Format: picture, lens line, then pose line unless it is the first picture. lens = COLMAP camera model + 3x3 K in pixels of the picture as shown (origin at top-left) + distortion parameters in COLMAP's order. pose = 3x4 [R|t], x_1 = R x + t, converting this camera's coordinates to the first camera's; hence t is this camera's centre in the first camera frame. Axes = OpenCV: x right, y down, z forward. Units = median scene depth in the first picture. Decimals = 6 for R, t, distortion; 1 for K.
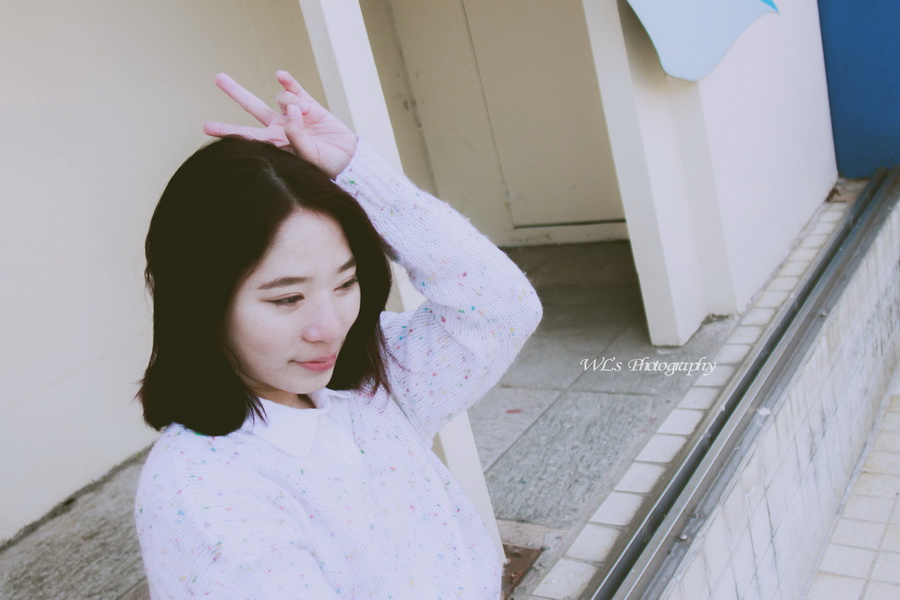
lens RADIAL K [[976.2, 0, 450.0], [0, 976.2, 300.0], [0, 0, 1]] dist [-0.012223, 0.025383]
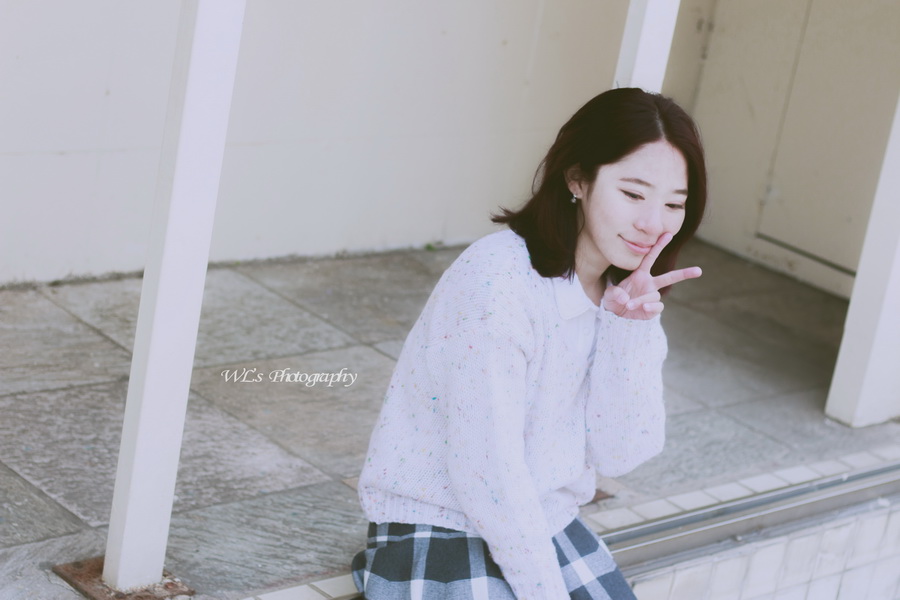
lens RADIAL K [[2103.2, 0, 450.0], [0, 2103.2, 300.0], [0, 0, 1]] dist [0.023433, -0.153636]
pose [[0.889372, 0.448352, -0.089436, 0.037346], [-0.449704, 0.893161, 0.005549, 0.105827], [0.082369, 0.035285, 0.995977, -0.981063]]
